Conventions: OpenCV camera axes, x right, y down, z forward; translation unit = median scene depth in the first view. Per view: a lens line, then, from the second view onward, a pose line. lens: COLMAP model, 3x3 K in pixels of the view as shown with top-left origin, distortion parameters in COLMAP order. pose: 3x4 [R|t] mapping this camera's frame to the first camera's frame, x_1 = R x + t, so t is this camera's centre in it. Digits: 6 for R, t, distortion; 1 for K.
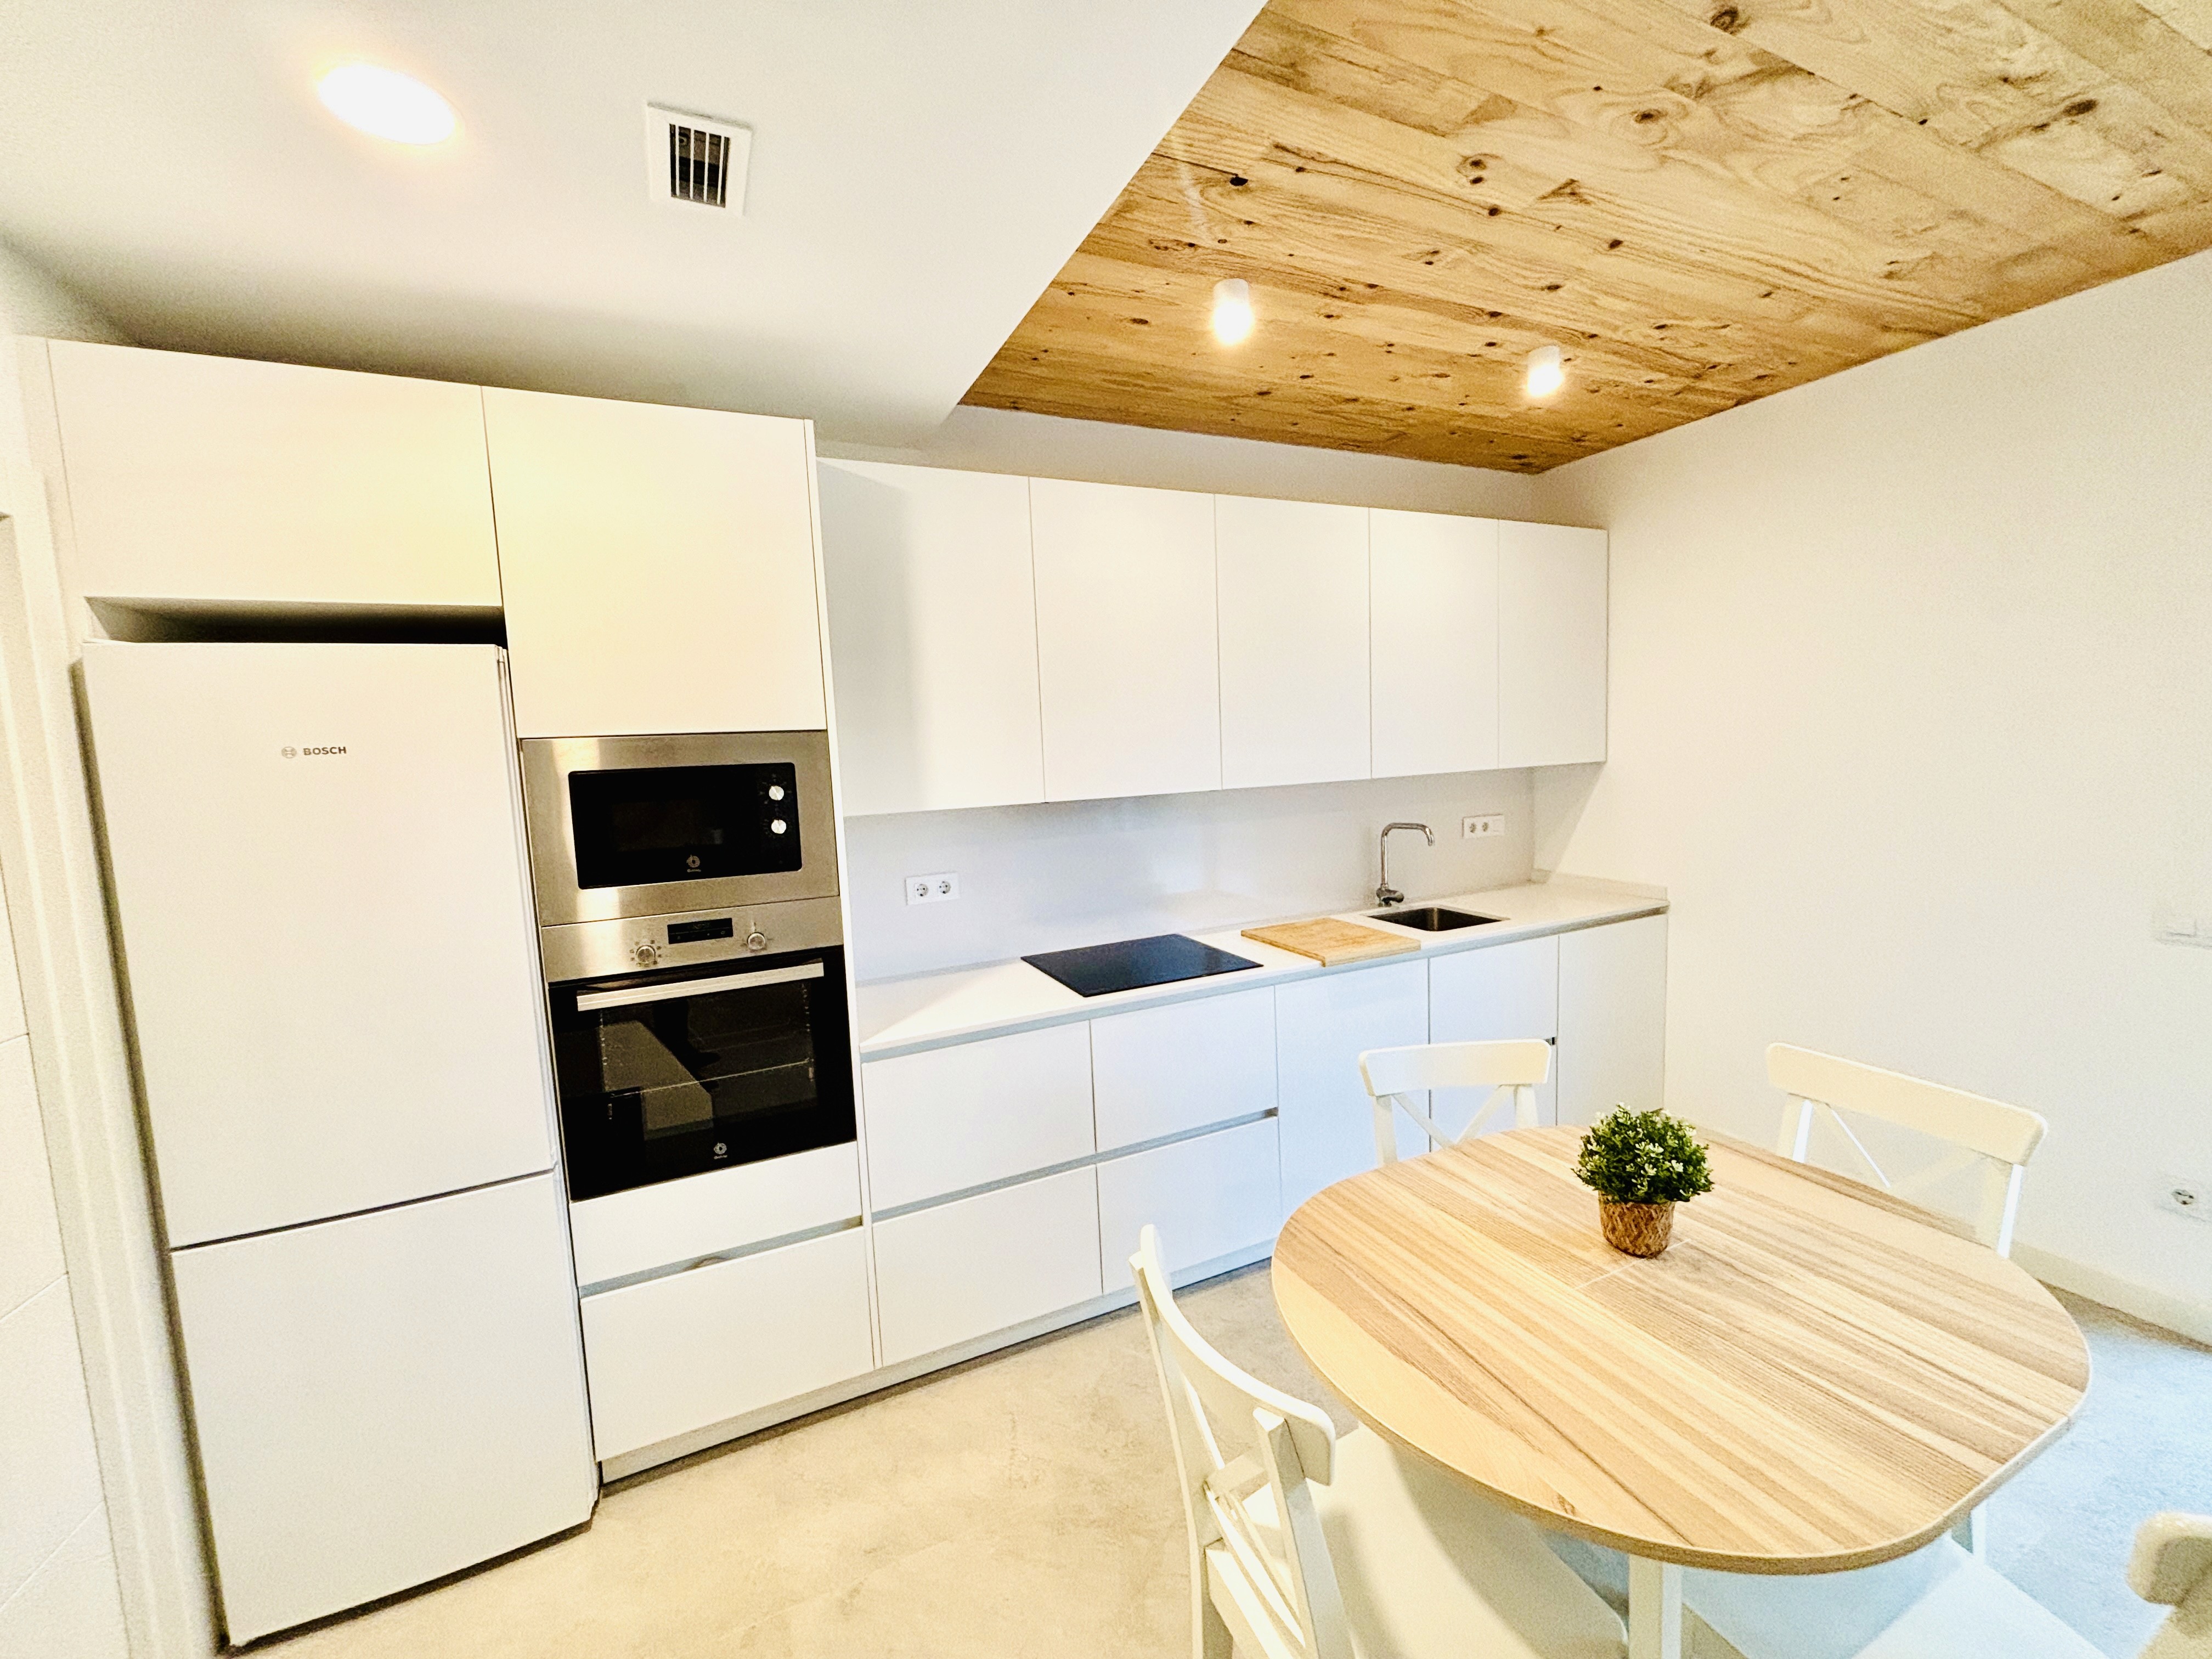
lens RADIAL K [[892.3, 0, 1106.0], [0, 892.3, 829.5], [0, 0, 1]] dist [-0.002897, 0.000199]
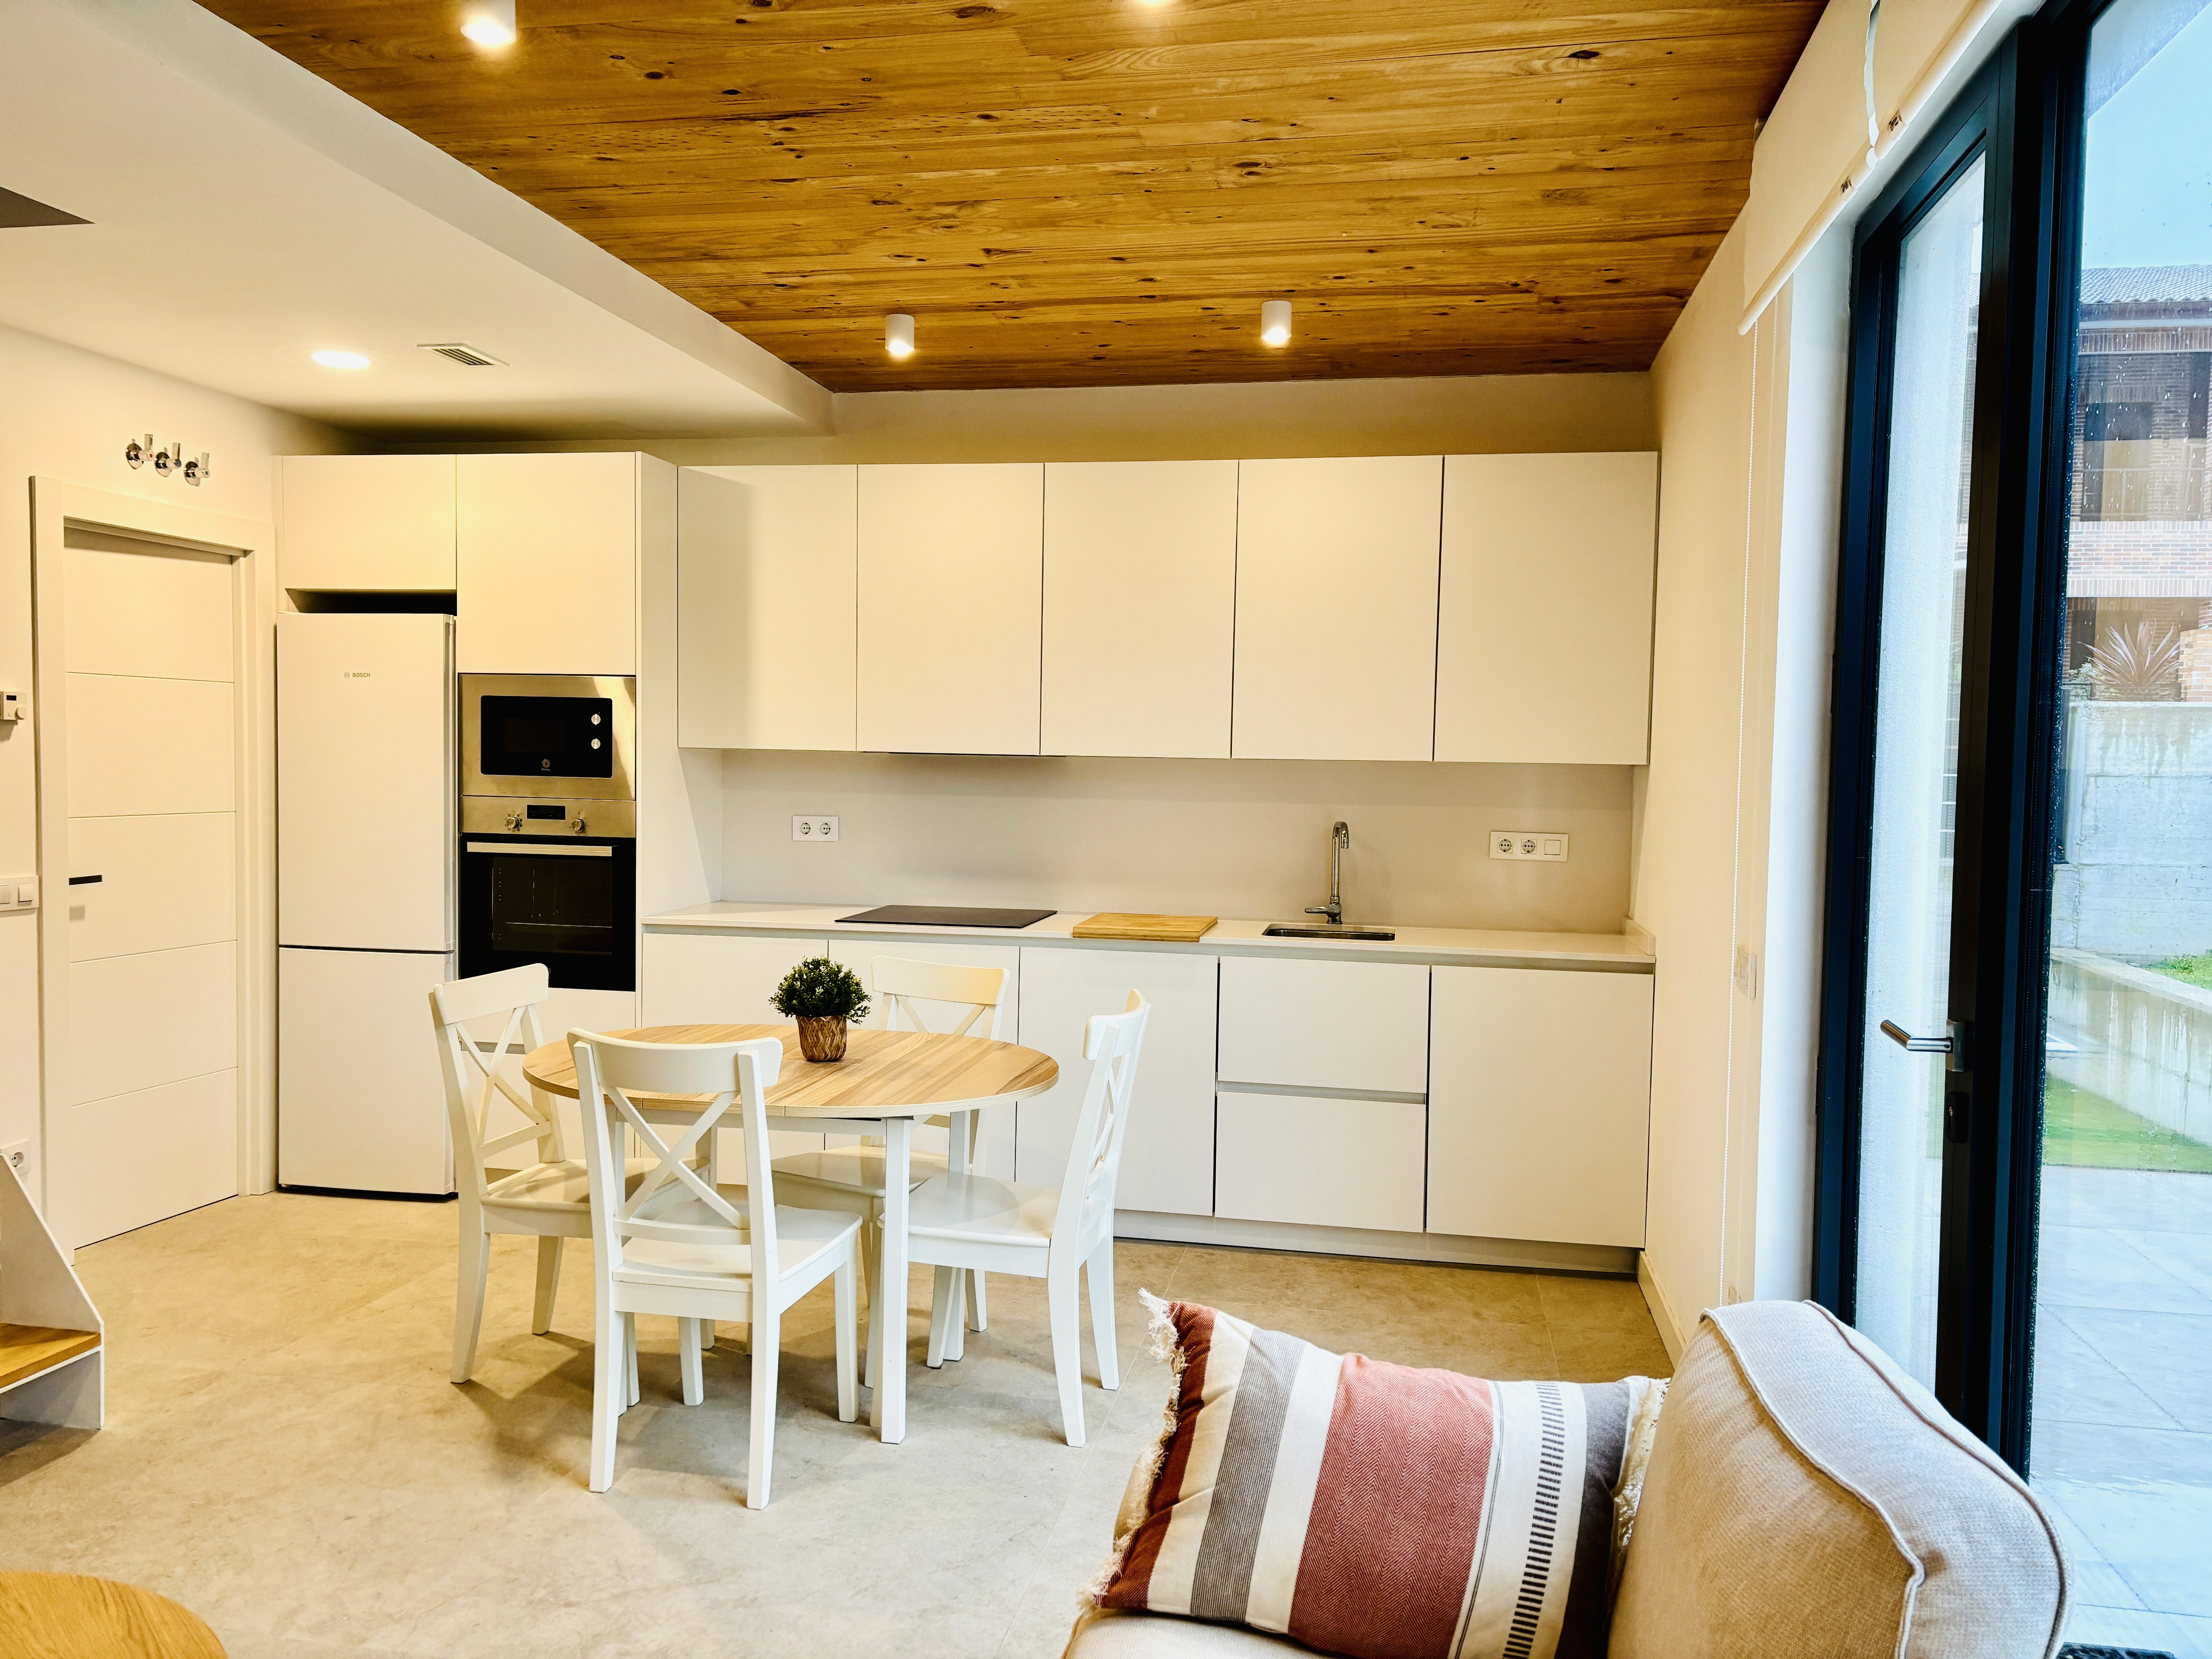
lens RADIAL K [[1645.4, 0, 1106.0], [0, 1645.4, 829.5], [0, 0, 1]] dist [0.000015, -0.001979]
pose [[0.807577, 0.086500, -0.583384, 1.812617], [-0.110750, 0.993830, -0.005953, 0.057790], [0.579270, 0.069418, 0.812174, -0.616397]]
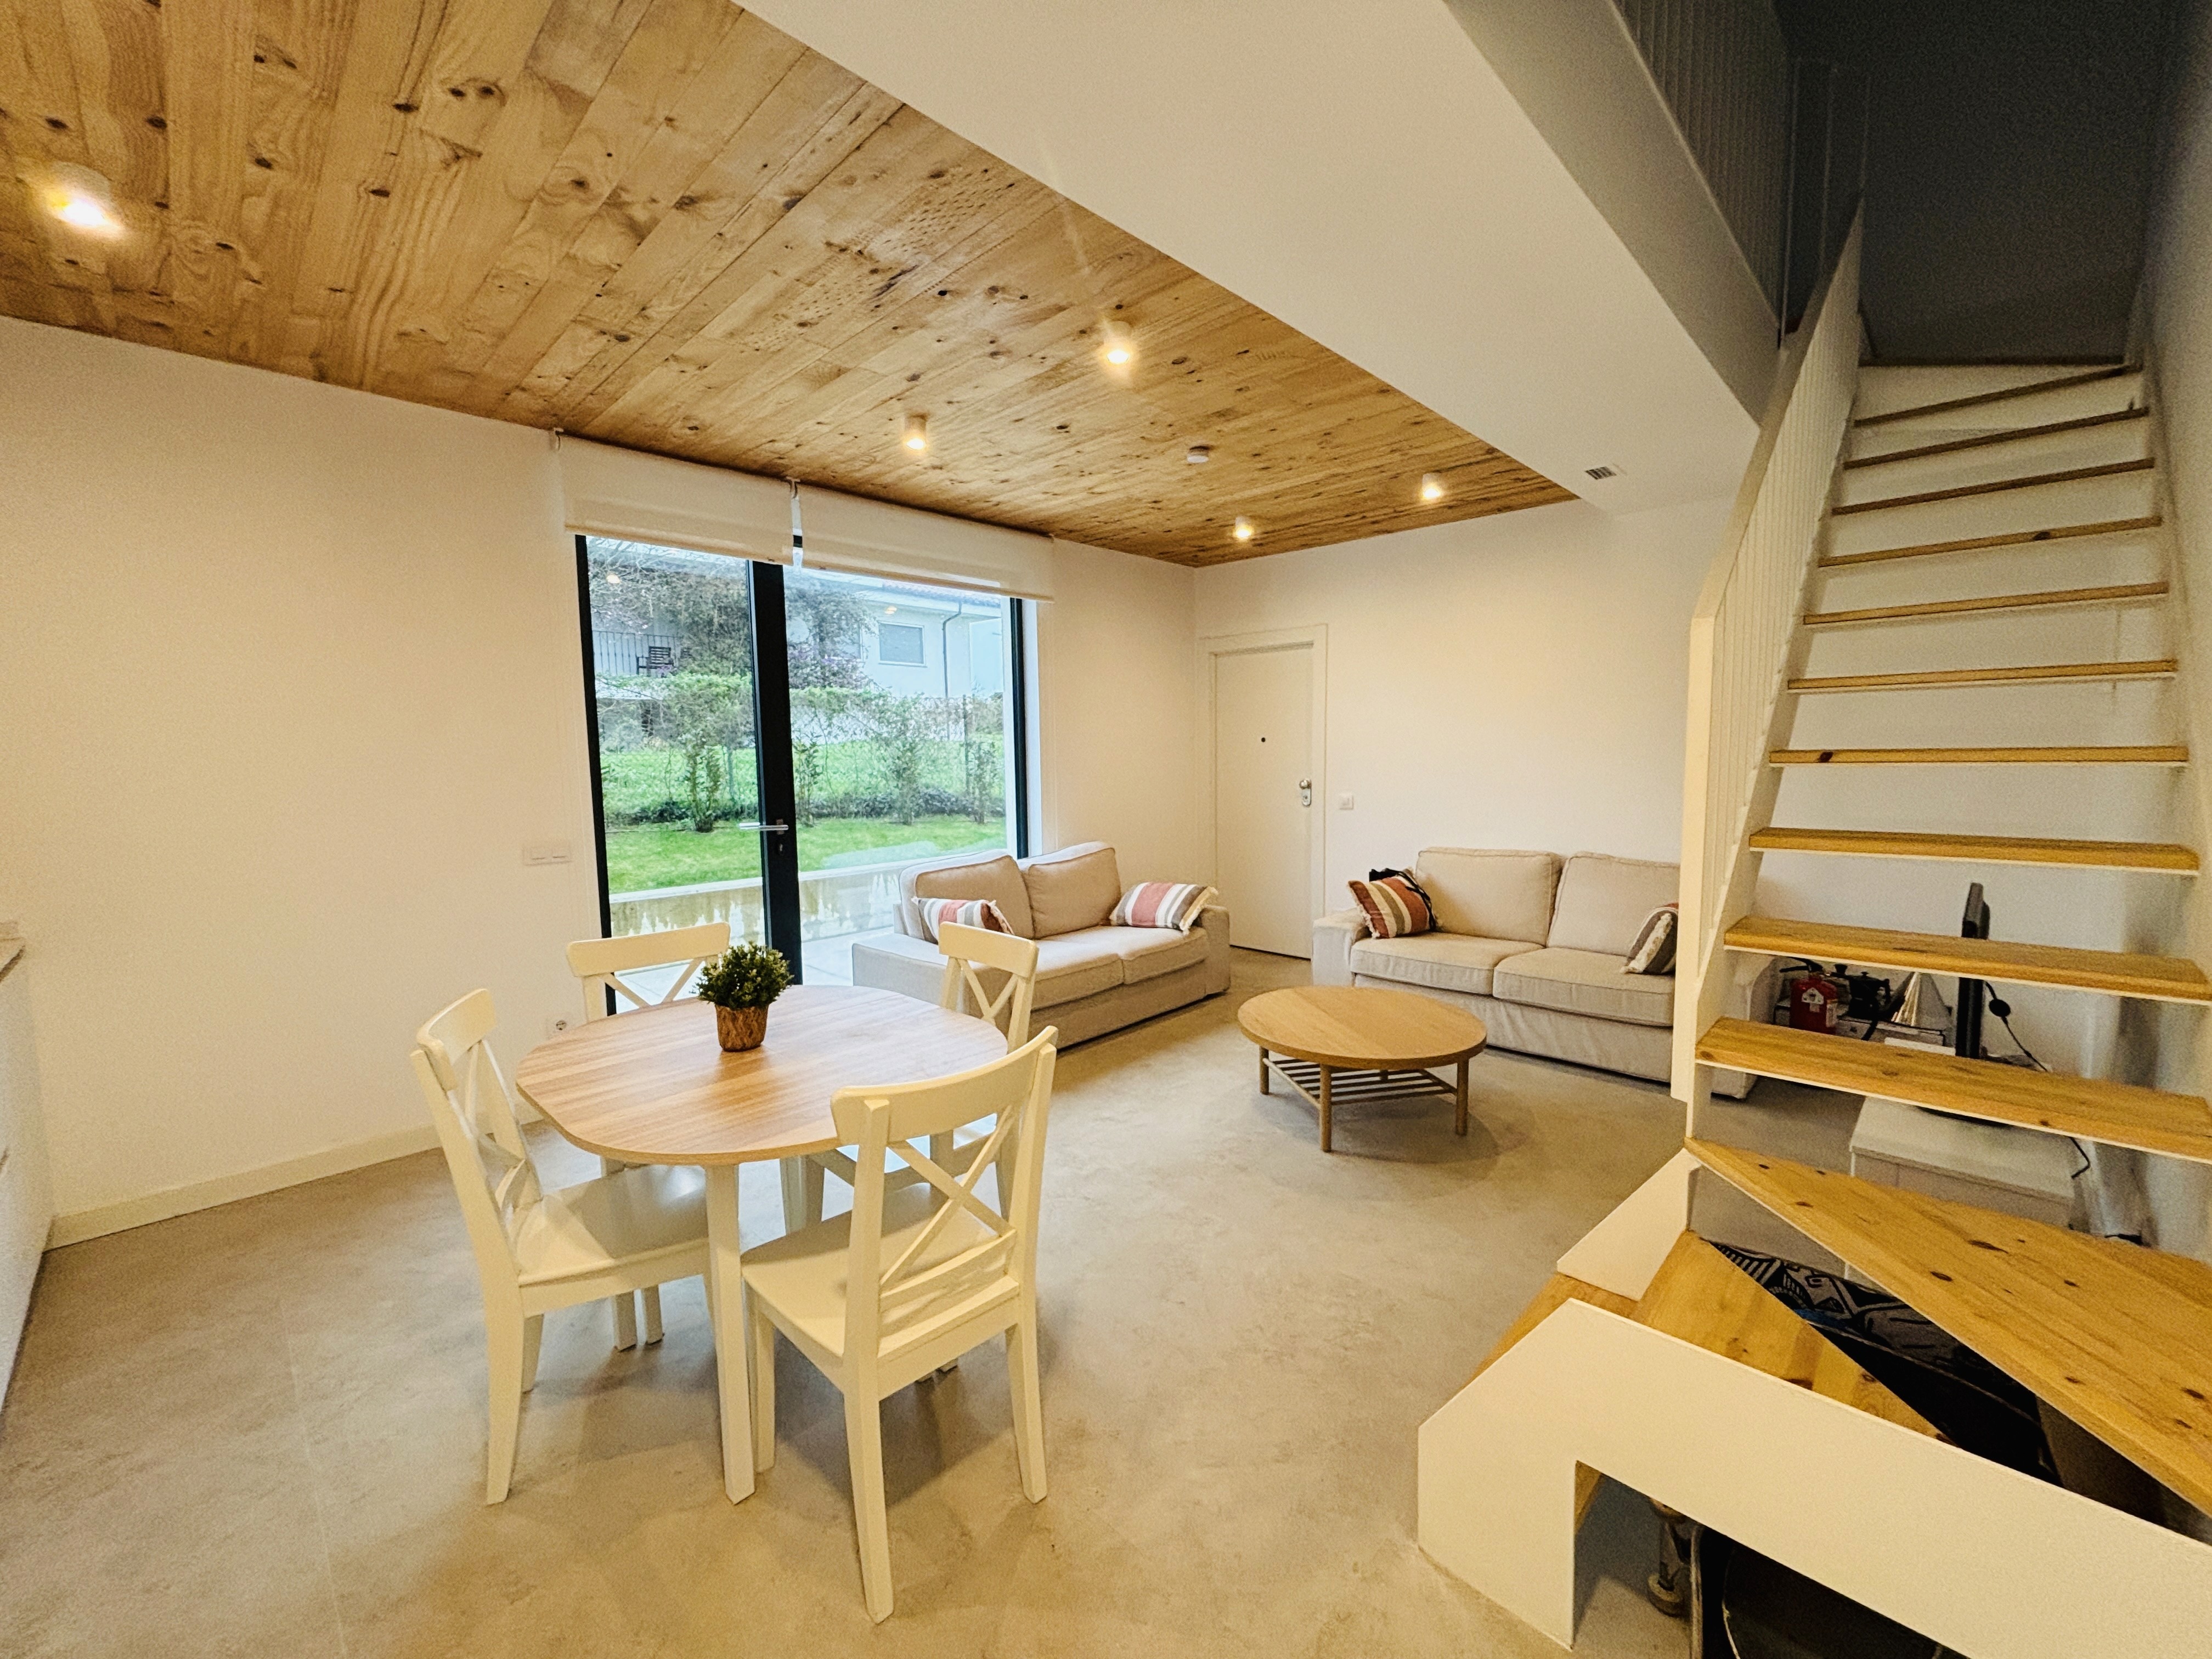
lens RADIAL K [[892.3, 0, 1106.0], [0, 892.3, 829.5], [0, 0, 1]] dist [-0.002897, 0.000199]
pose [[-0.348297, -0.039732, 0.936542, -0.680440], [0.123106, 0.988509, 0.087719, 0.060023], [-0.929266, 0.145846, -0.339403, 0.692368]]
